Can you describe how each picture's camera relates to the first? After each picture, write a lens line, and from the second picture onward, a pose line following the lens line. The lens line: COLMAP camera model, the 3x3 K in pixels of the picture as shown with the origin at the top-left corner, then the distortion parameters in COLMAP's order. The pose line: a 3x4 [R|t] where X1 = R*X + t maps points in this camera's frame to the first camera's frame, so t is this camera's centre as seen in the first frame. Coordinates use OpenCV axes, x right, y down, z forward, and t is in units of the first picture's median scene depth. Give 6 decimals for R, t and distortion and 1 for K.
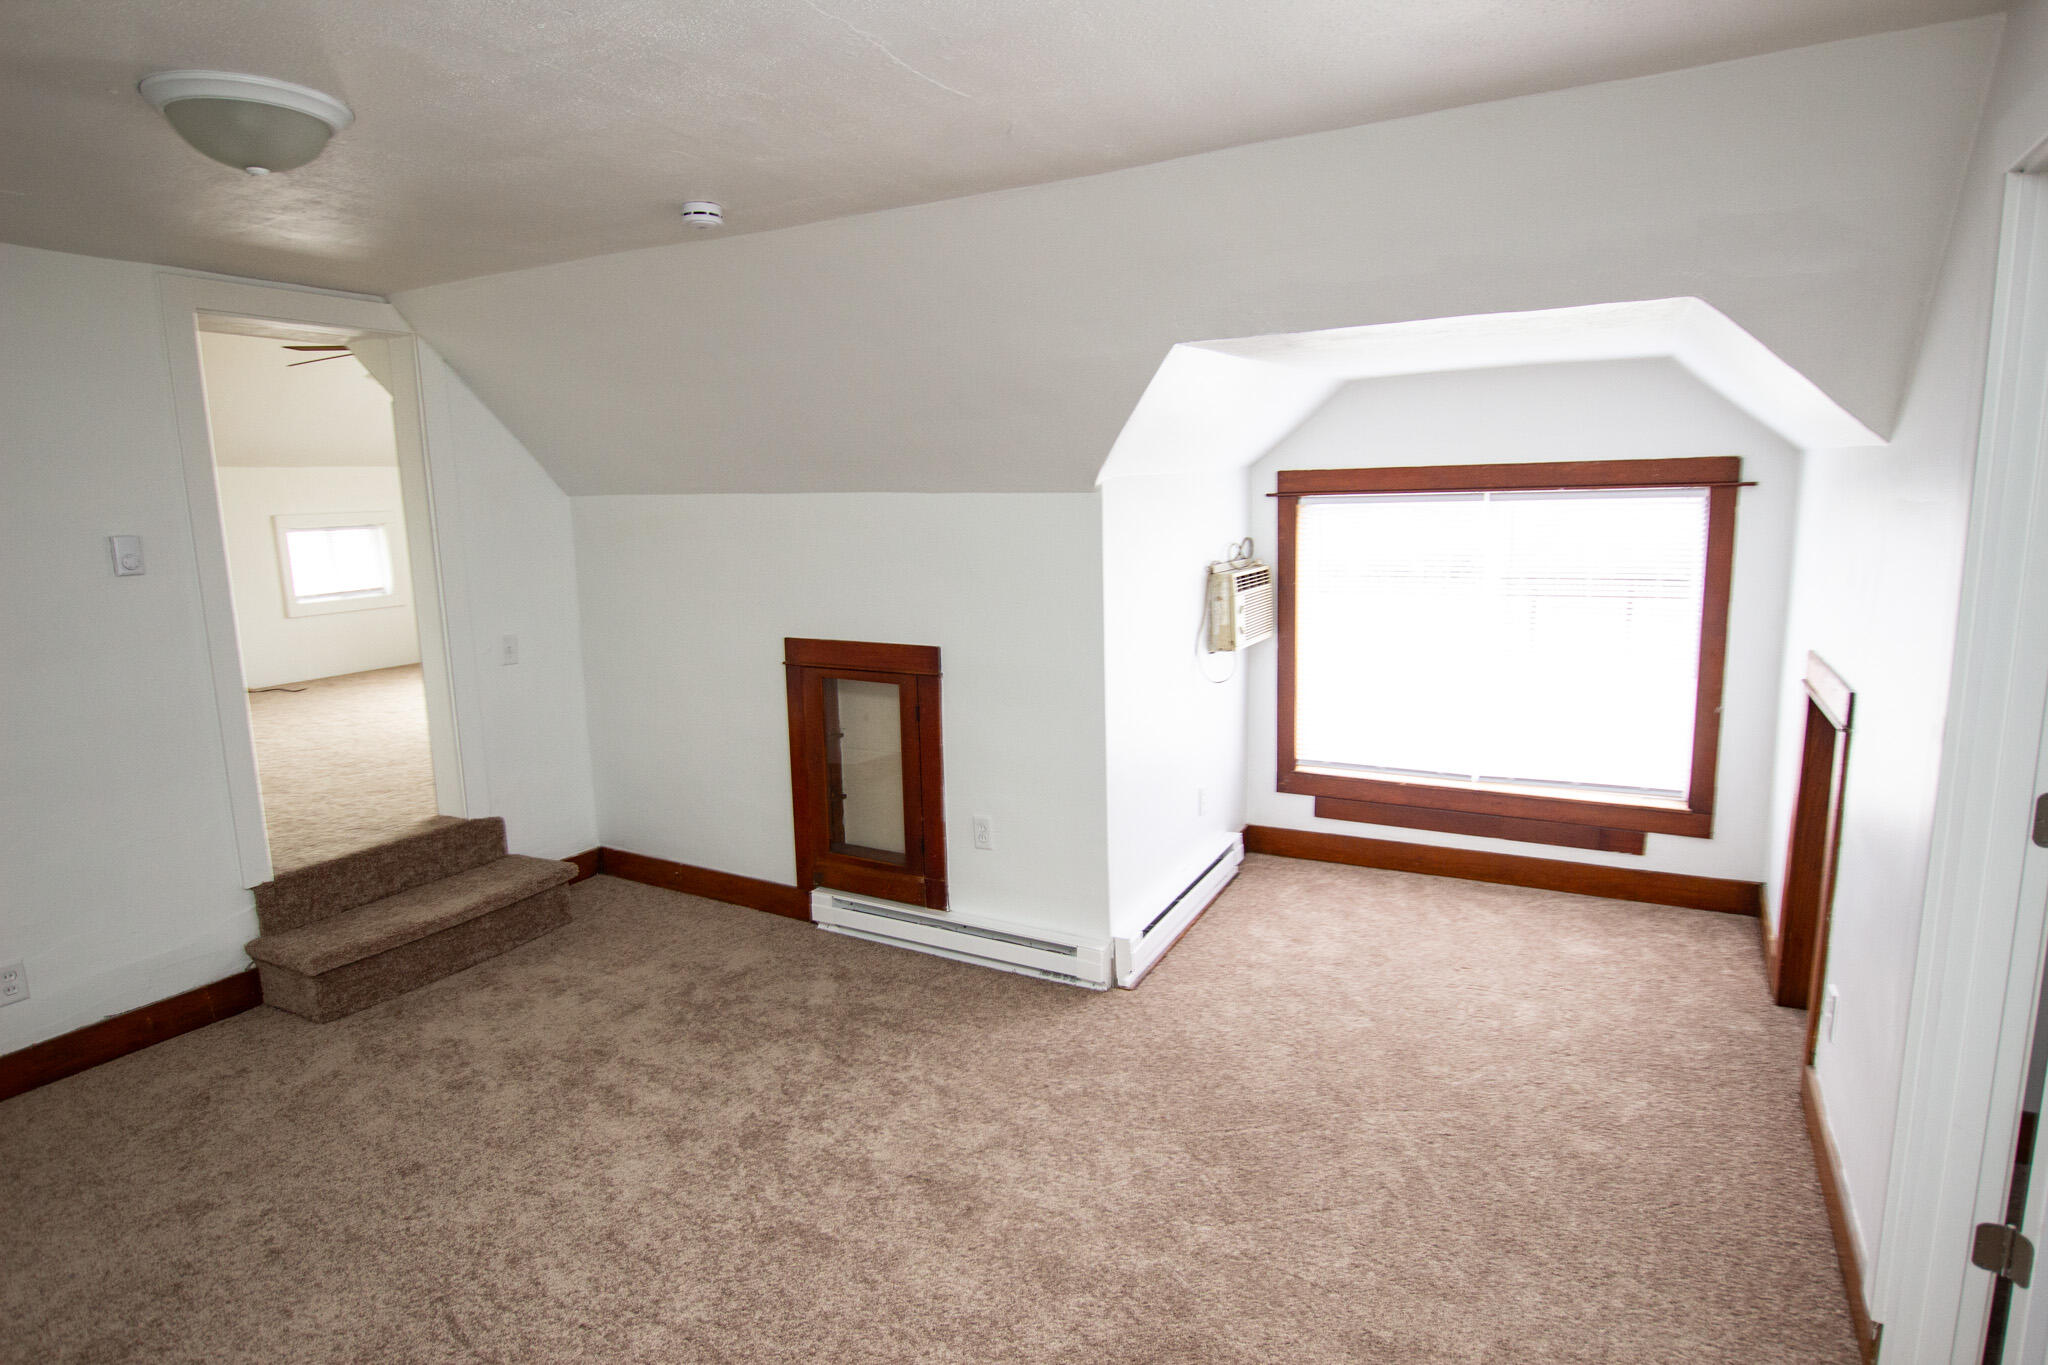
lens RADIAL K [[1104.5, 0, 1025.9], [0, 1104.5, 676.7], [0, 0, 1]] dist [-0.032412, 0.005045]
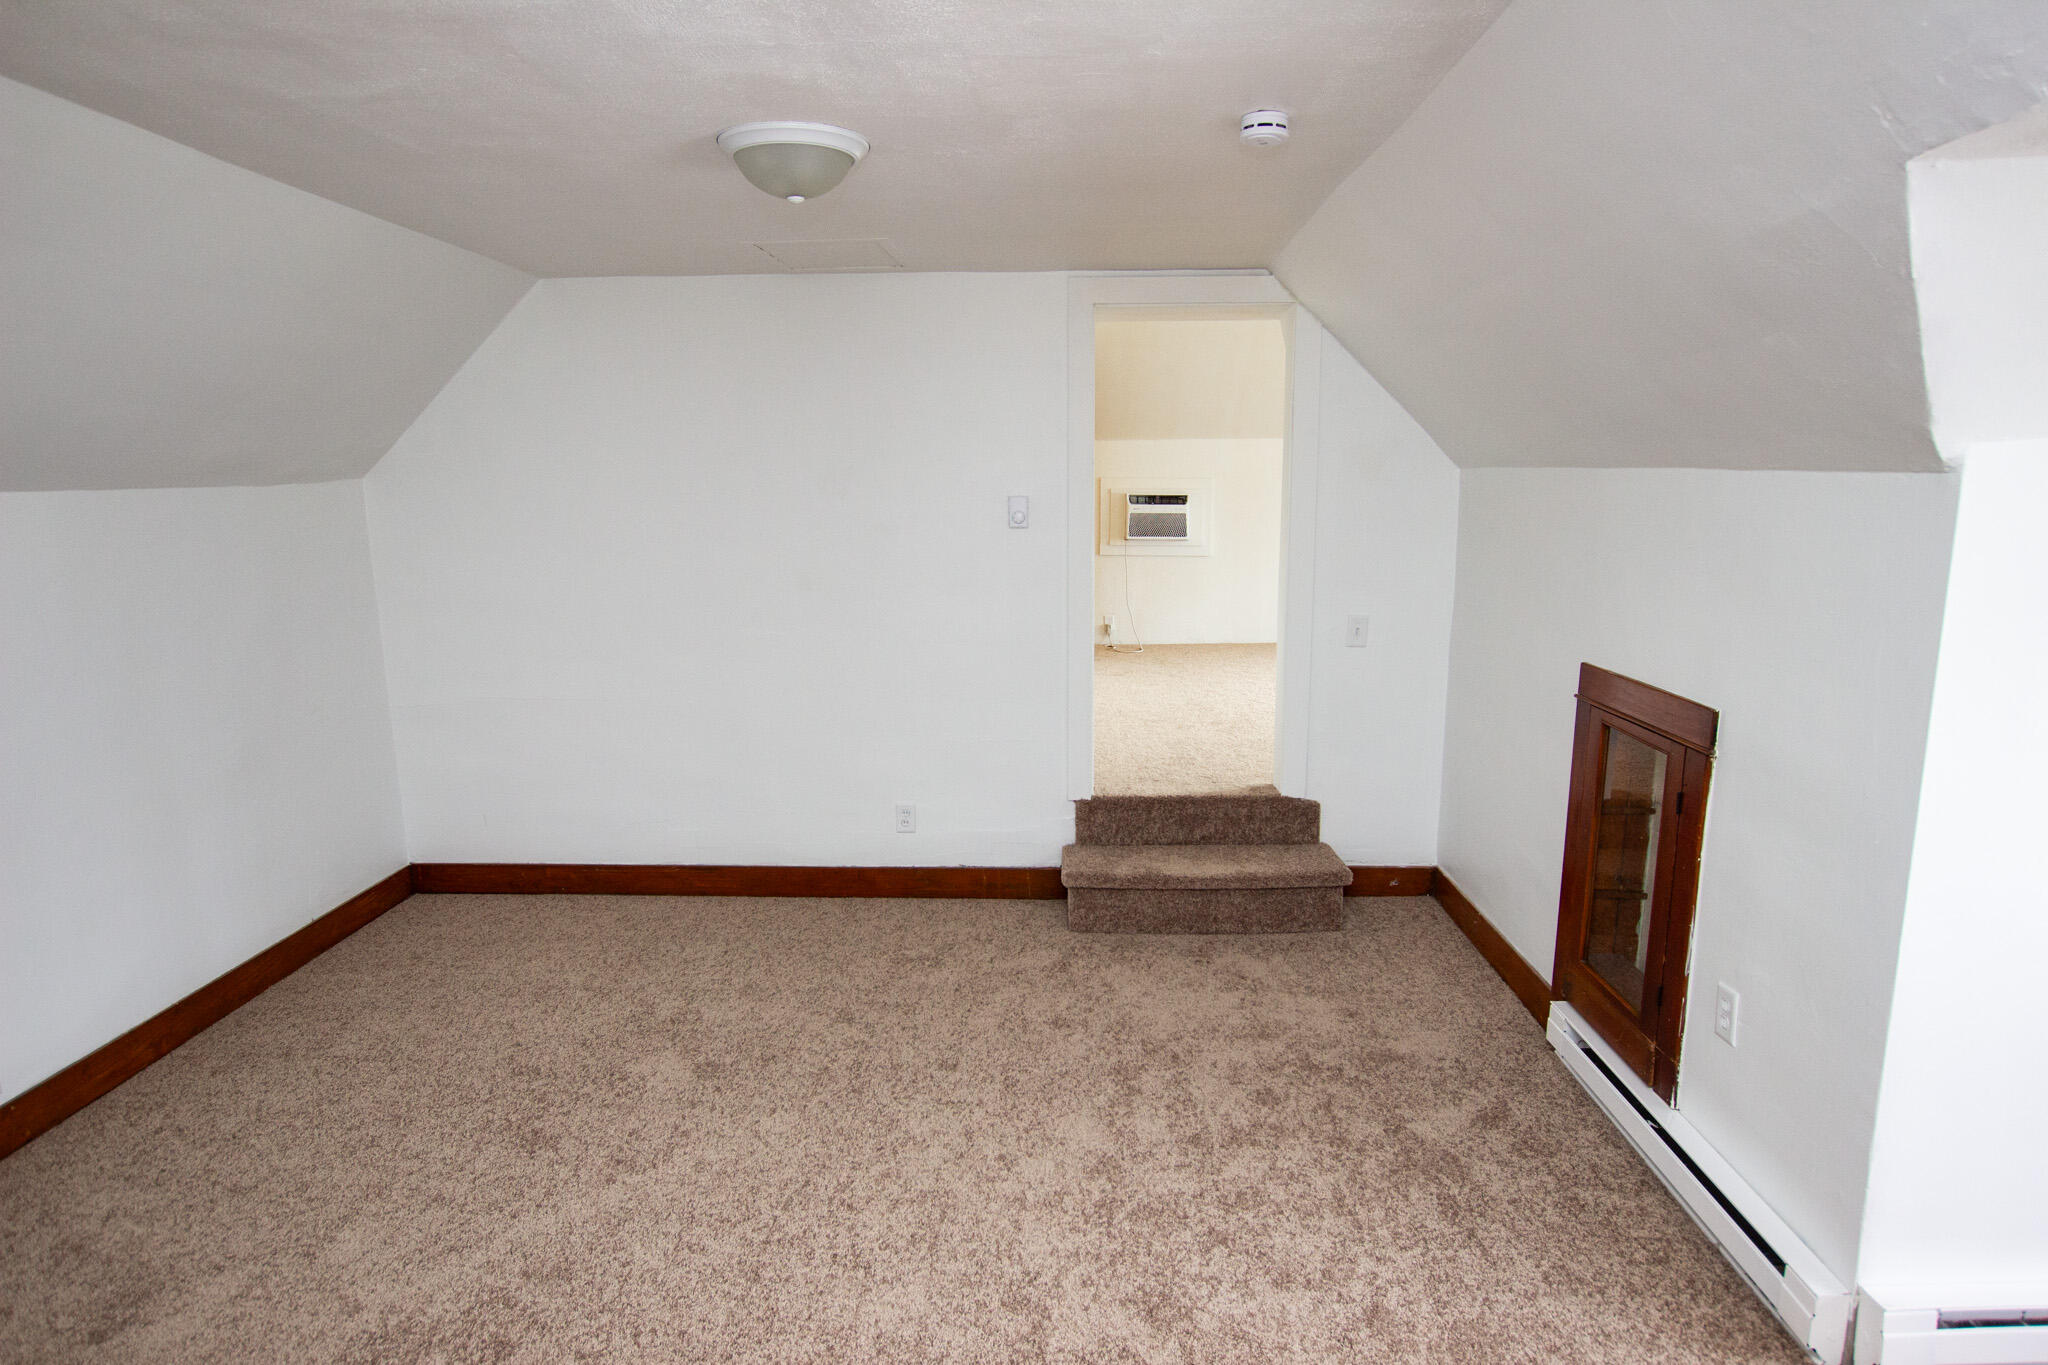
lens RADIAL K [[1161.5, 0, 1027.7], [0, 1161.5, 683.0], [0, 0, 1]] dist [-0.018258, 0.003644]
pose [[0.458704, 0.165697, -0.873004, 0.323913], [-0.145512, 0.983205, 0.110157, -0.058424], [0.876594, 0.076503, 0.475111, 0.334785]]
